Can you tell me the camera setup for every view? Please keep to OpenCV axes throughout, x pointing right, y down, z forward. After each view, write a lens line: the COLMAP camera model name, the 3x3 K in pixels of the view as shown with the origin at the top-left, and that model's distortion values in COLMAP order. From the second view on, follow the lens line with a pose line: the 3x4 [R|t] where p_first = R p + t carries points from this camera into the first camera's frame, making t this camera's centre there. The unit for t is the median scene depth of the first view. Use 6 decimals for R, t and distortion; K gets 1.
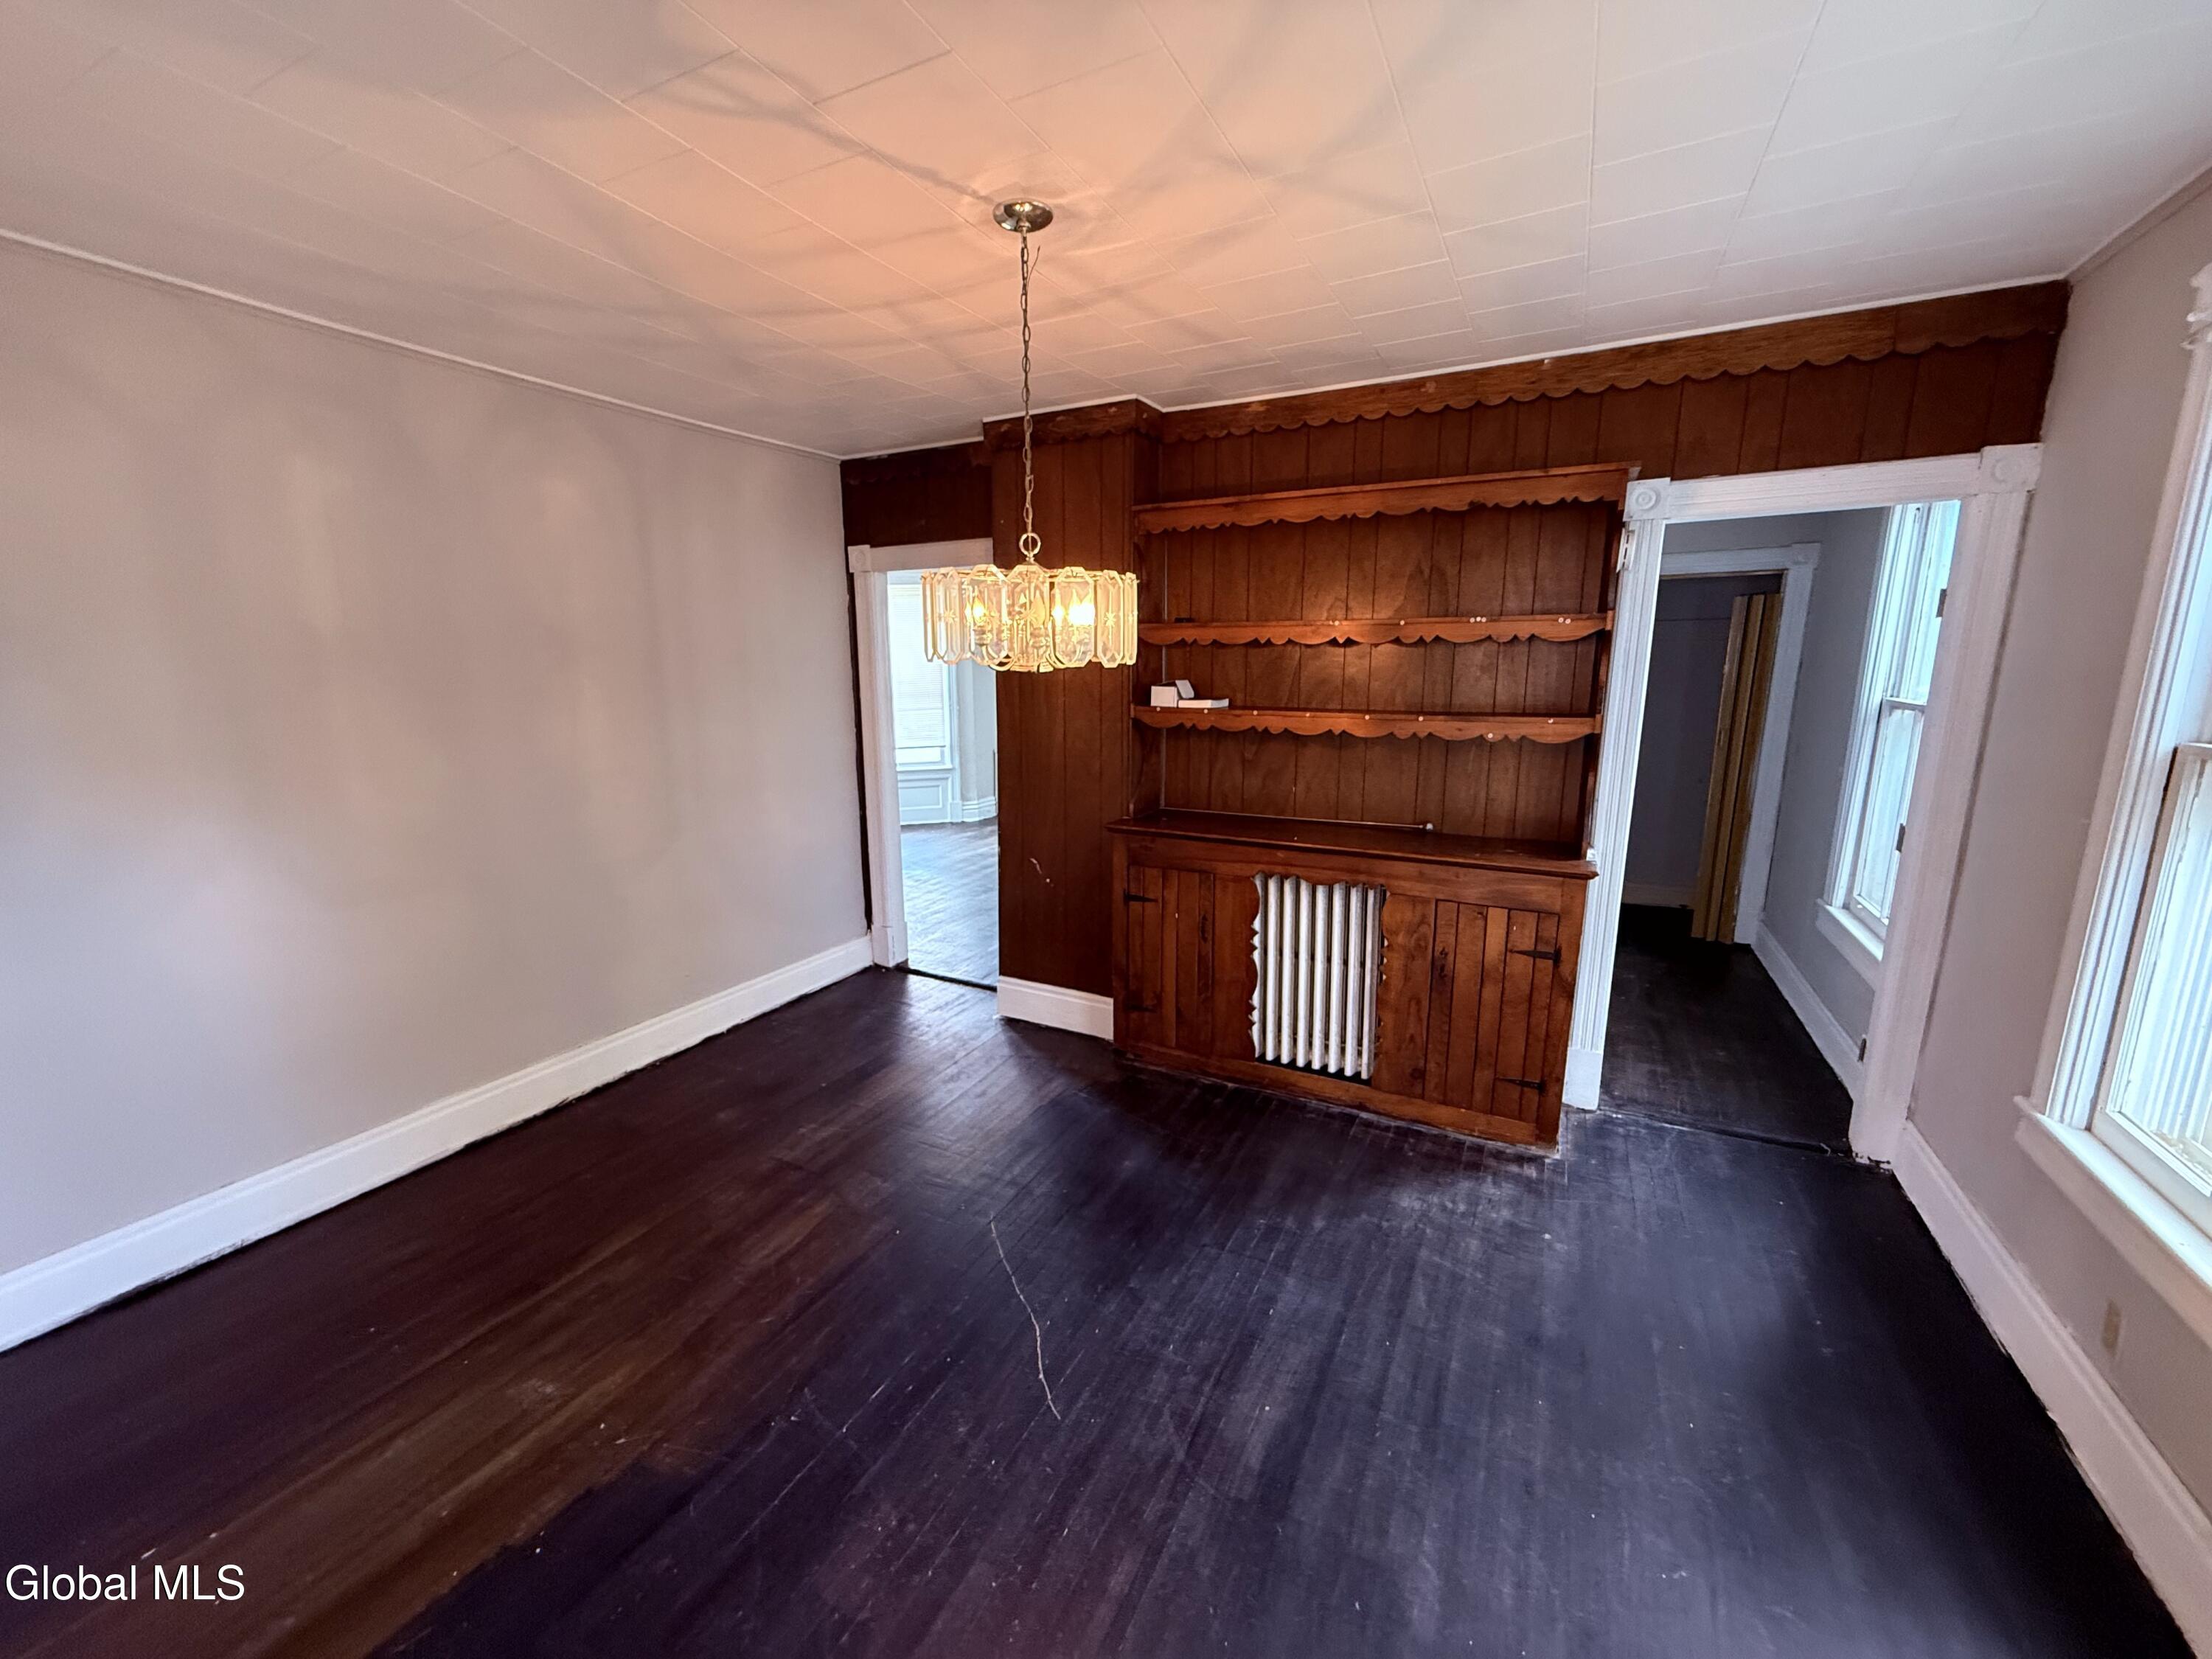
lens RADIAL K [[879.6, 0, 1108.4], [0, 879.6, 826.3], [0, 0, 1]] dist [0.002949, -0.000354]
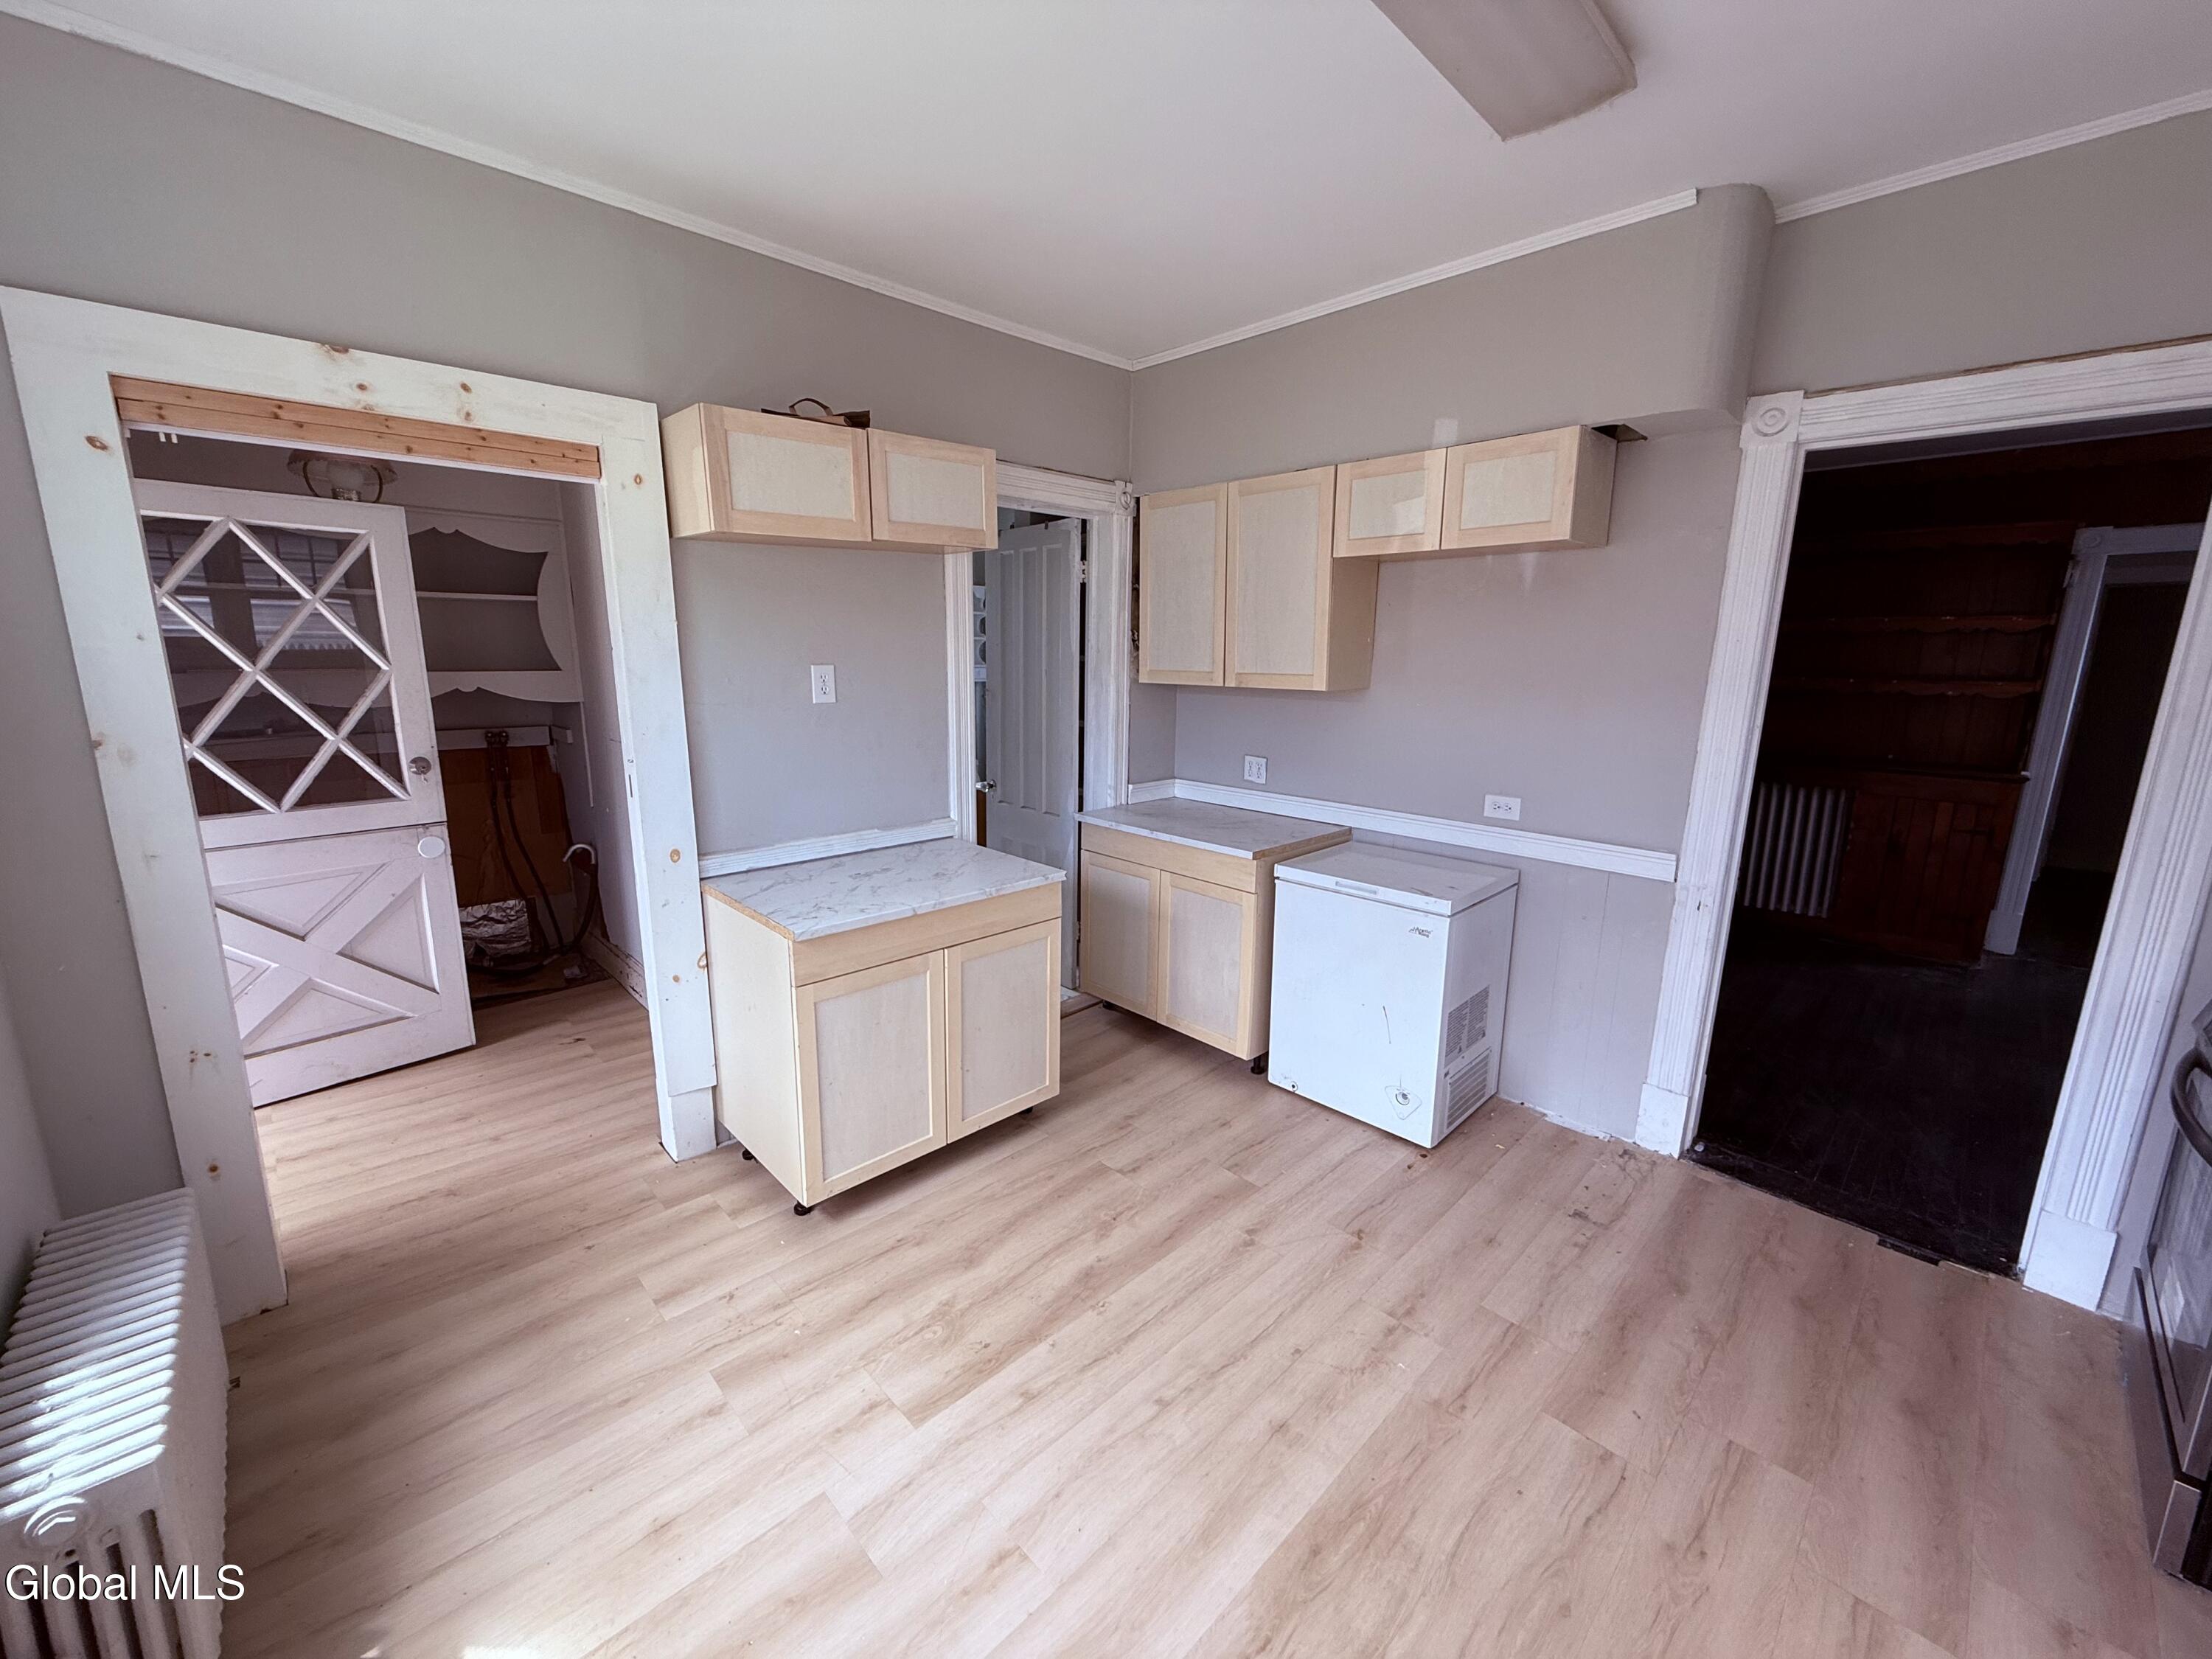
lens RADIAL K [[879.6, 0, 1102.9], [0, 879.6, 826.1], [0, 0, 1]] dist [0.002949, -0.000354]
pose [[0.946128, 0.078362, -0.314168, -0.518006], [-0.077778, 0.996867, 0.014413, 0.246747], [0.314313, 0.010799, 0.949258, -1.032832]]
